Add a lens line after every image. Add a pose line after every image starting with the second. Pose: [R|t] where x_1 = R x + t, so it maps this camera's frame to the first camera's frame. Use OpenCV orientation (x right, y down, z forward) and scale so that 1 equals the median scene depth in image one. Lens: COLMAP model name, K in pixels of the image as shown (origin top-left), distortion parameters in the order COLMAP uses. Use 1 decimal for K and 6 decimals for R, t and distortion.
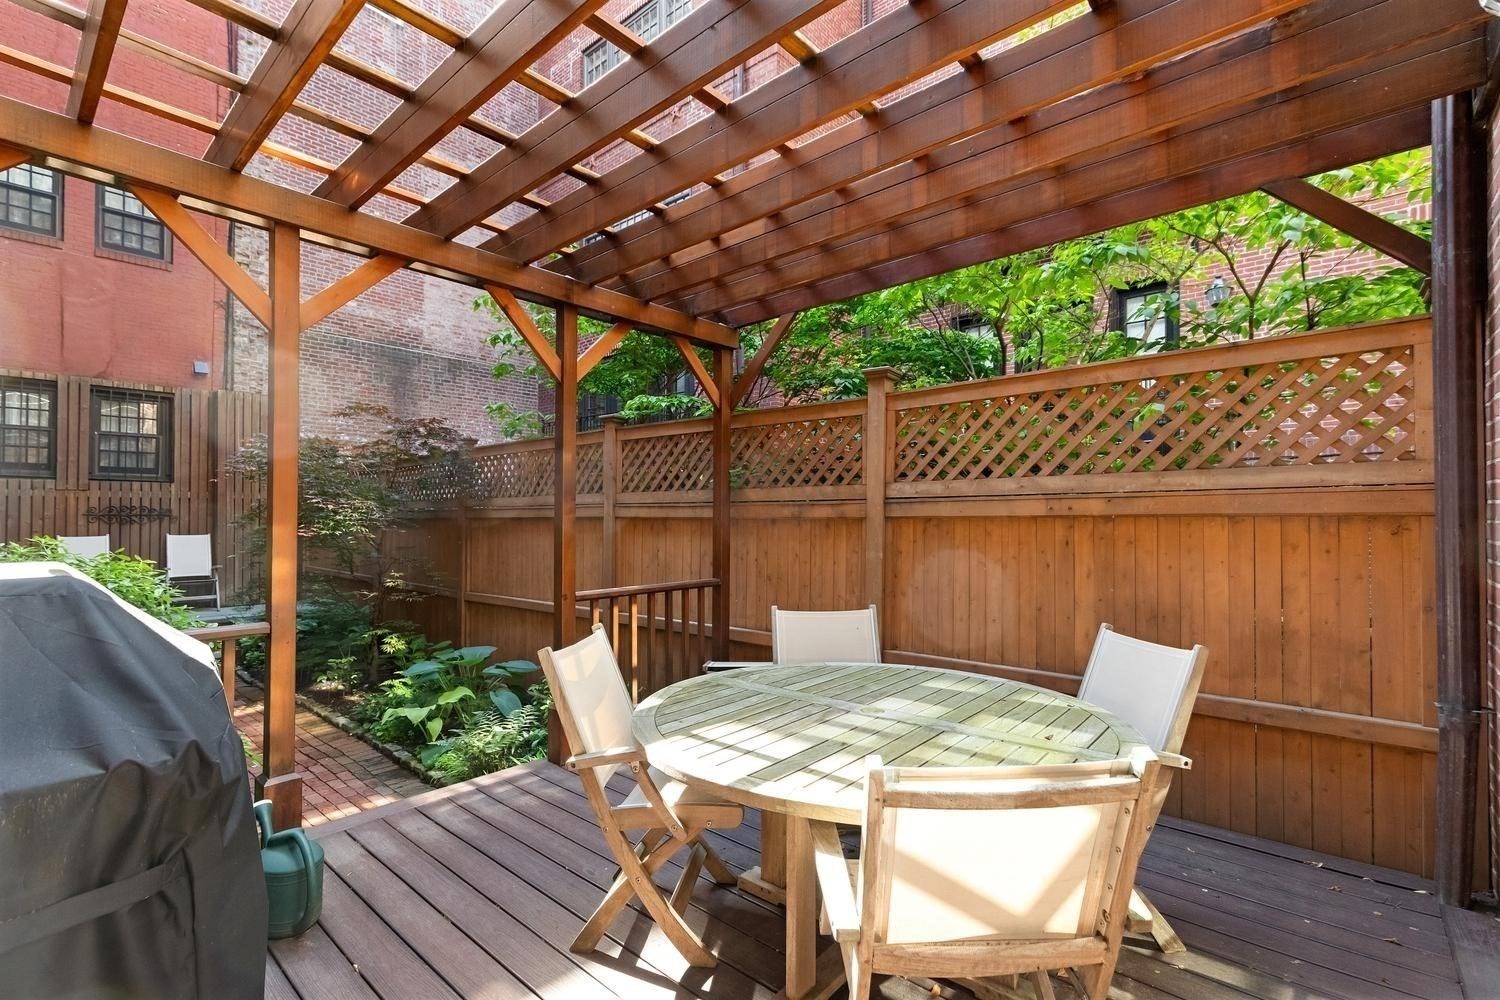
lens RADIAL K [[682.2, 0, 750.3], [0, 682.2, 505.6], [0, 0, 1]] dist [0.009212, -0.001013]
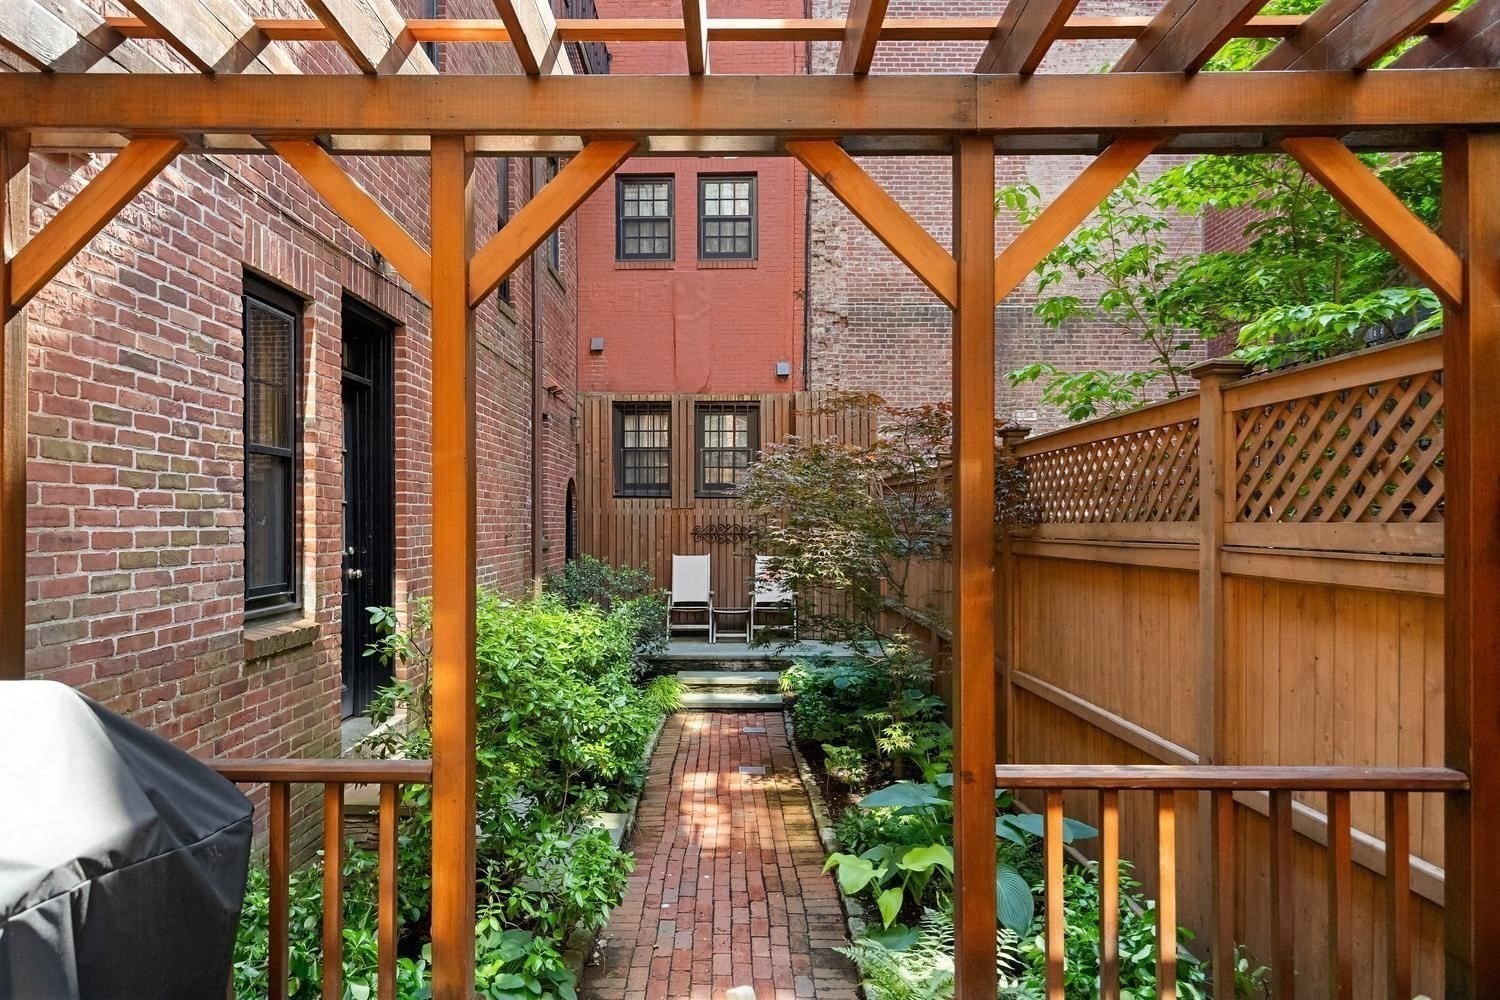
lens RADIAL K [[873.9, 0, 748.8], [0, 873.9, 507.8], [0, 0, 1]] dist [0.016891, 0.001785]
pose [[0.649429, -0.007206, -0.760388, 0.055006], [0.011762, 0.999931, 0.000569, -0.032817], [0.760331, -0.009313, 0.649469, 0.345150]]
